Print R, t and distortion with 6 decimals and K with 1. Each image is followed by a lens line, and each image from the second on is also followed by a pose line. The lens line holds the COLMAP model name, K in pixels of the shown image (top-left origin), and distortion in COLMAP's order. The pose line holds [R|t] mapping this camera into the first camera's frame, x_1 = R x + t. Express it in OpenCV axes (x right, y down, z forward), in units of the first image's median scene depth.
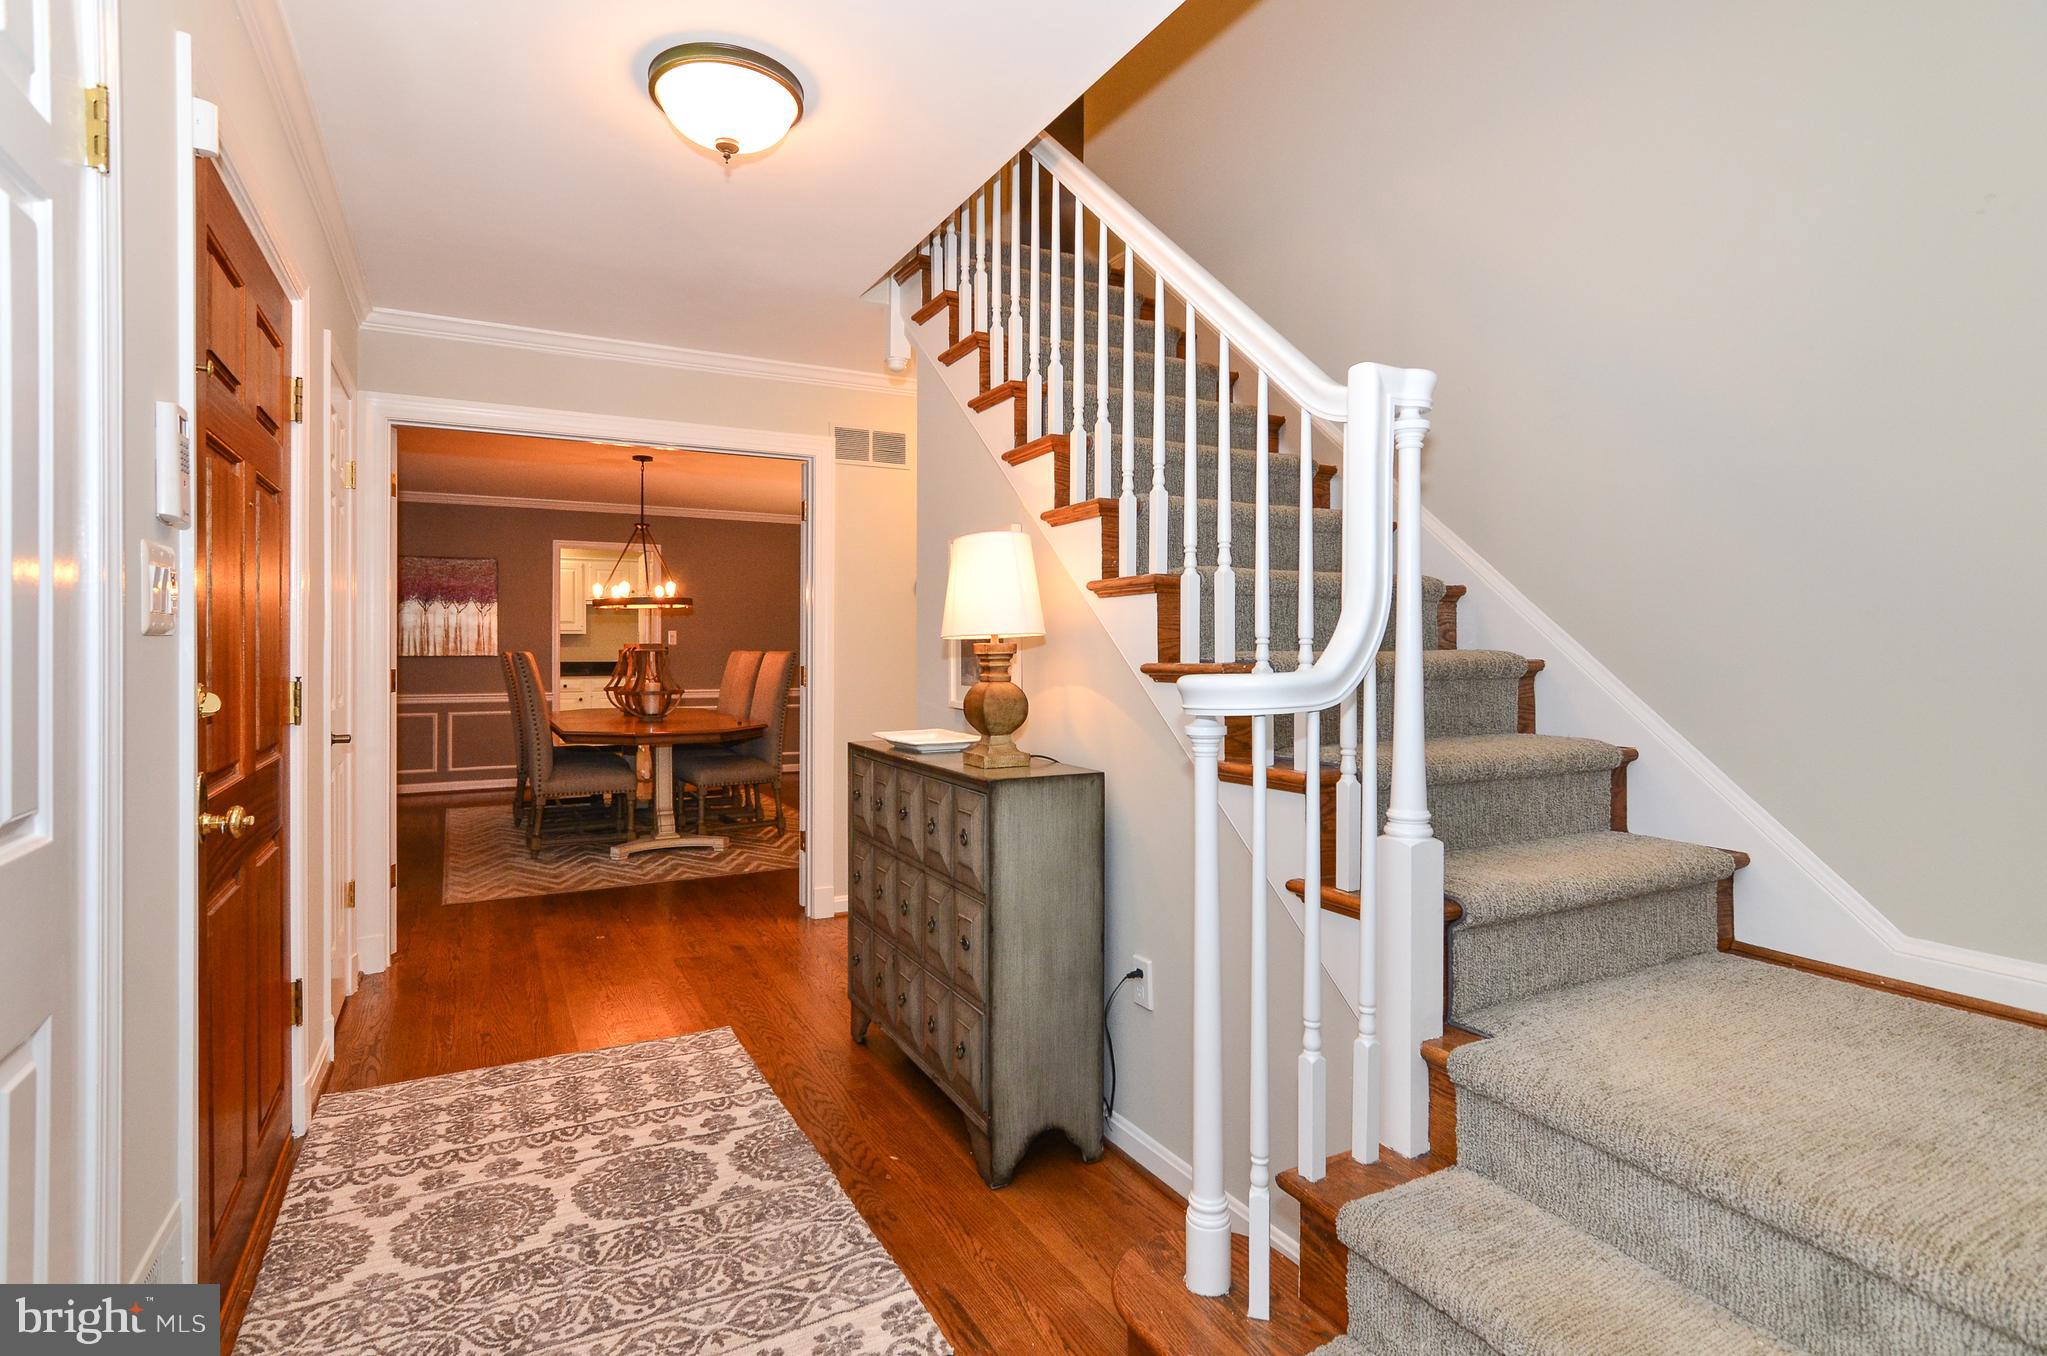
lens RADIAL K [[1012.5, 0, 1033.3], [0, 1012.5, 647.5], [0, 0, 1]] dist [-0.020089, 0.000575]
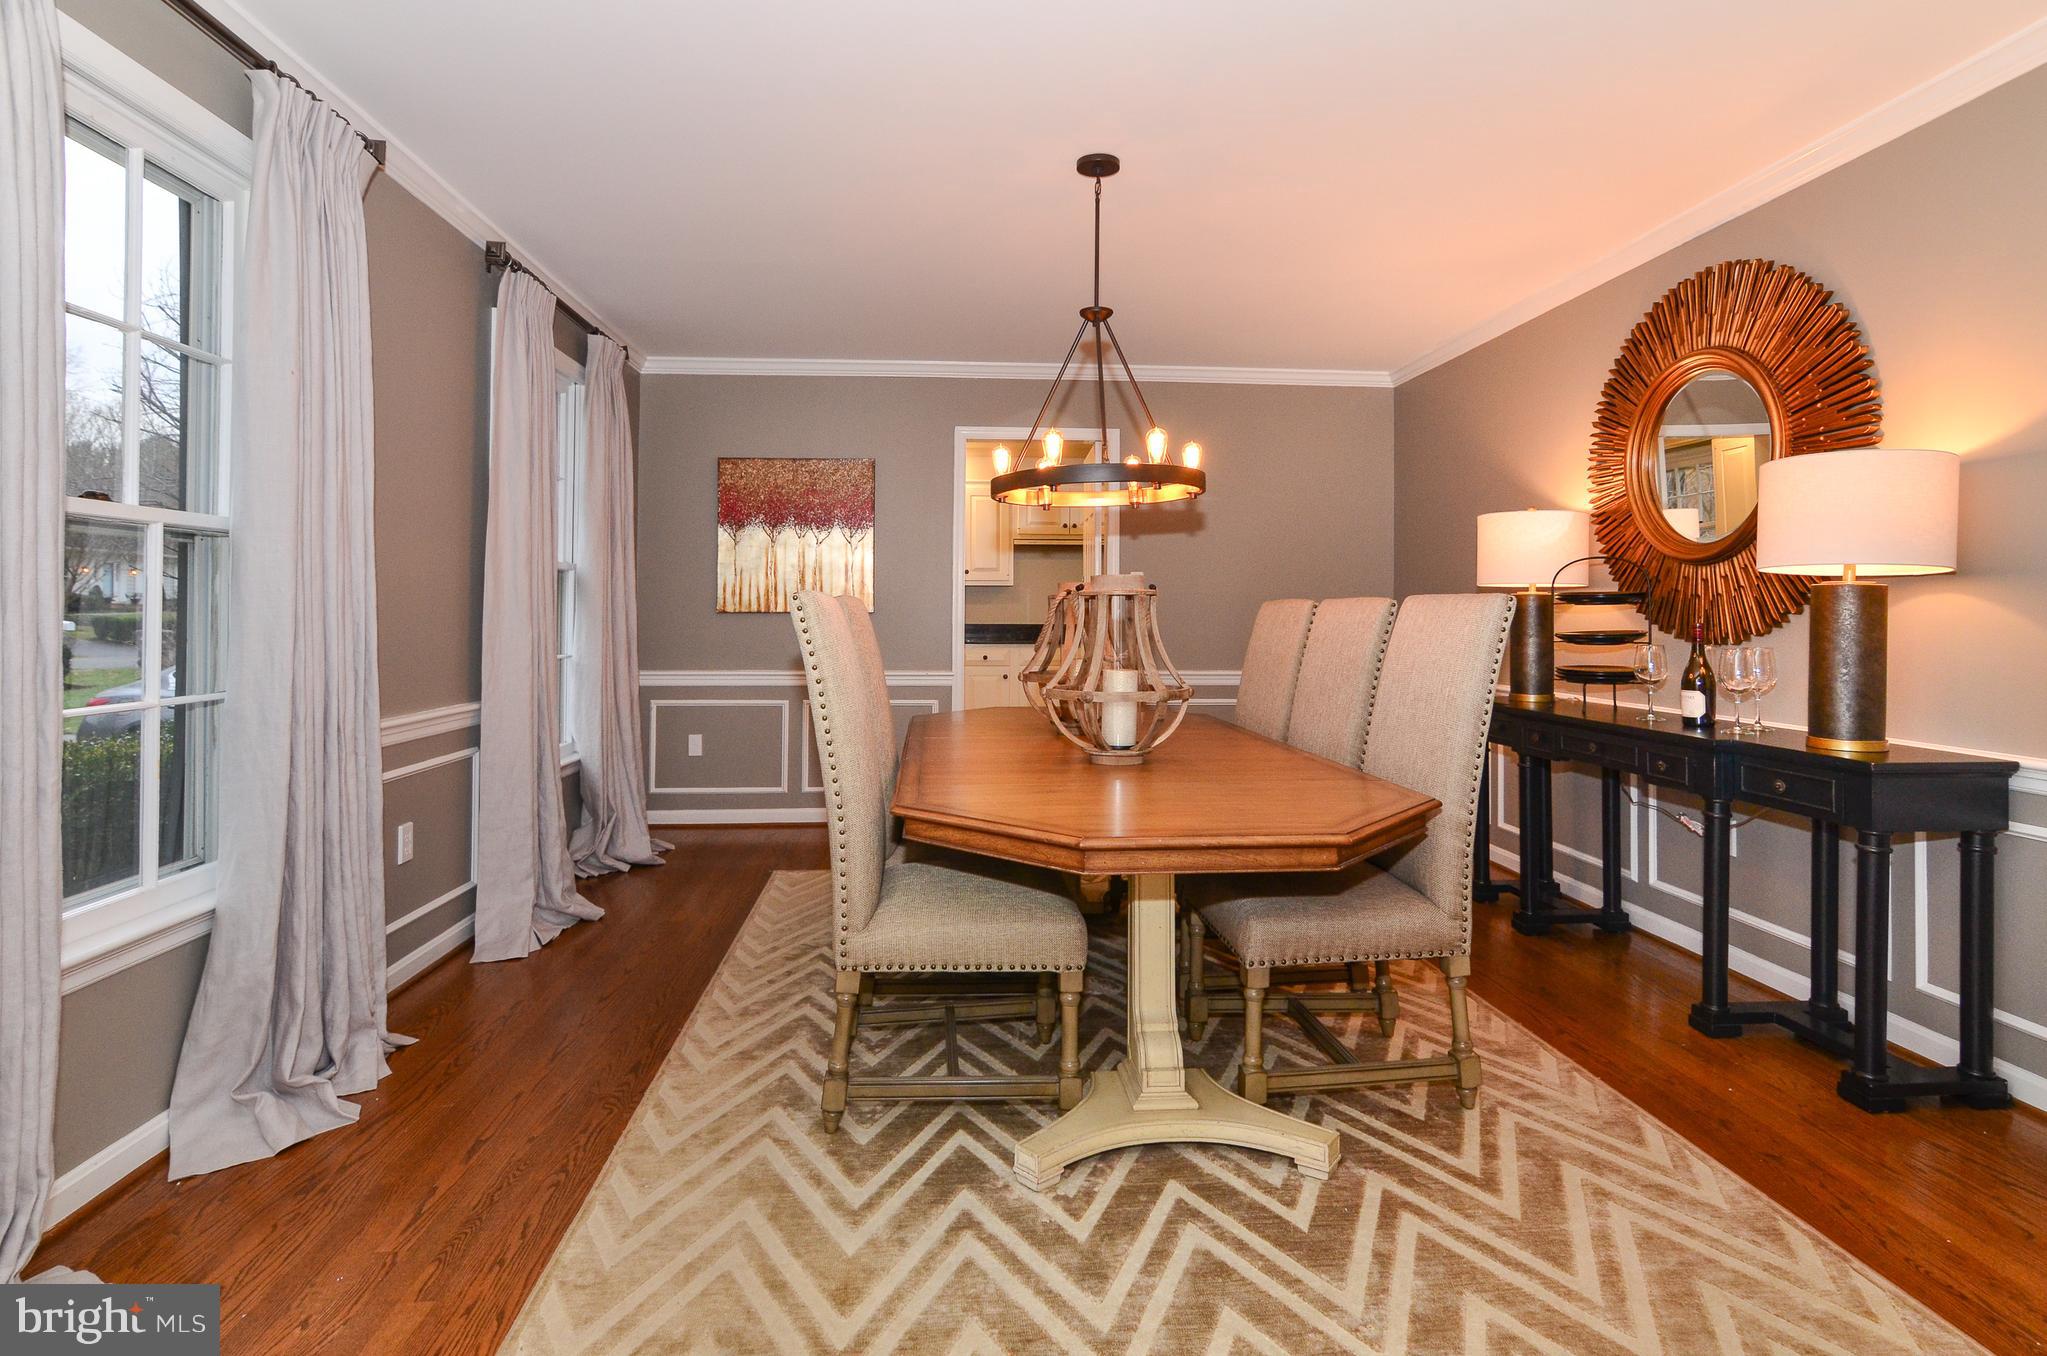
lens RADIAL K [[1060.2, 0, 1022.1], [0, 1060.2, 633.4], [0, 0, 1]] dist [-0.007474, 0.000527]
pose [[0.911974, 0.011218, -0.410094, -0.177805], [-0.003301, 0.999794, 0.020008, 0.008417], [0.410234, -0.016893, 0.911824, 0.441918]]
